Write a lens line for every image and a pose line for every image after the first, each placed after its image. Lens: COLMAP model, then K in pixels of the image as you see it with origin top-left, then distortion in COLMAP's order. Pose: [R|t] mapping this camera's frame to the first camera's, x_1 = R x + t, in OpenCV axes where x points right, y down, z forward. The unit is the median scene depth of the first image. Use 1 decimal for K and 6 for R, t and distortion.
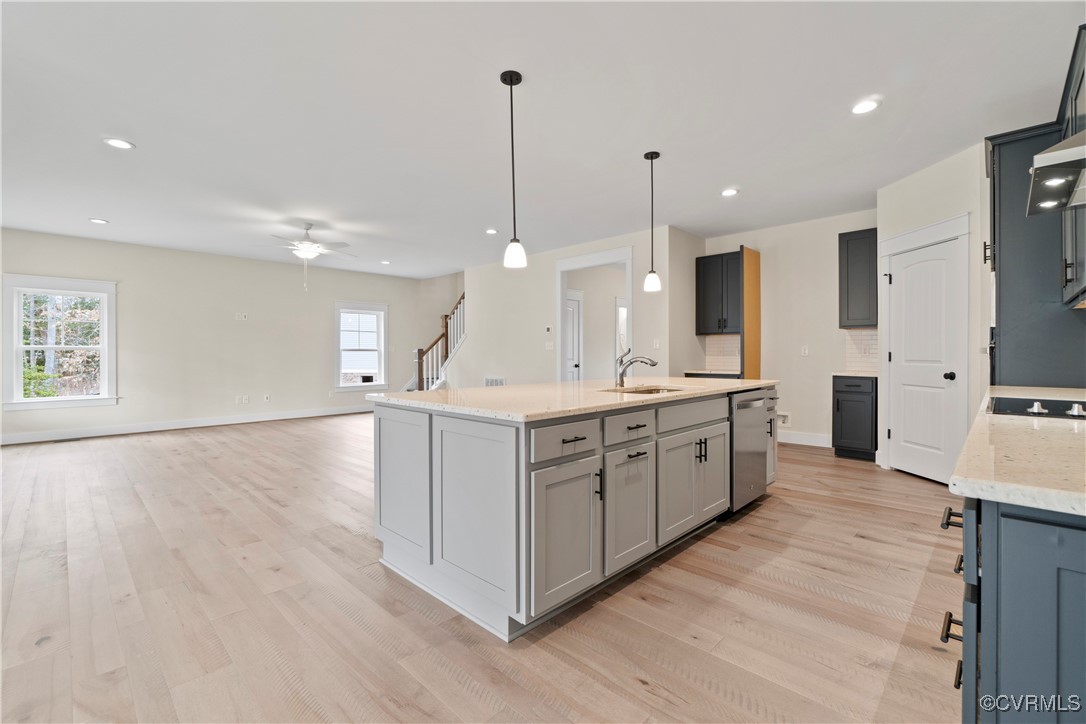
lens RADIAL K [[472.2, 0, 543.1], [0, 472.2, 350.0], [0, 0, 1]] dist [-0.011336, -0.000742]
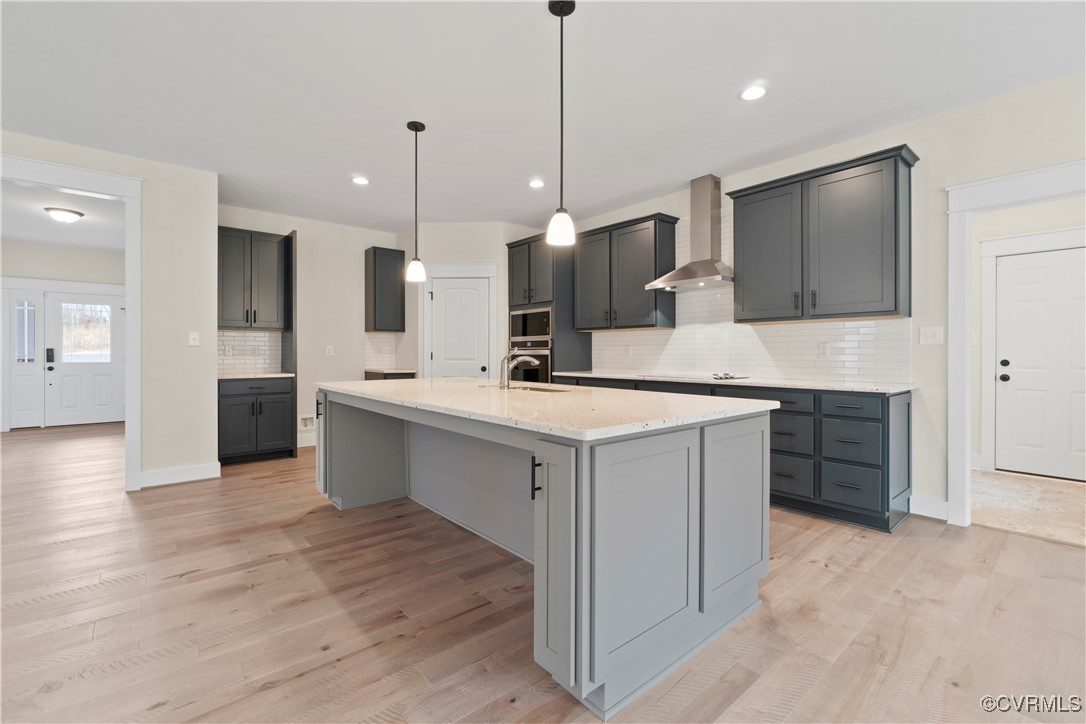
lens RADIAL K [[472.2, 0, 533.4], [0, 472.2, 357.9], [0, 0, 1]] dist [-0.011336, -0.000742]
pose [[0.102067, -0.005610, 0.994762, -0.258394], [-0.009900, 0.999929, 0.006655, 0.003637], [-0.994728, -0.010528, 0.102004, 0.292957]]
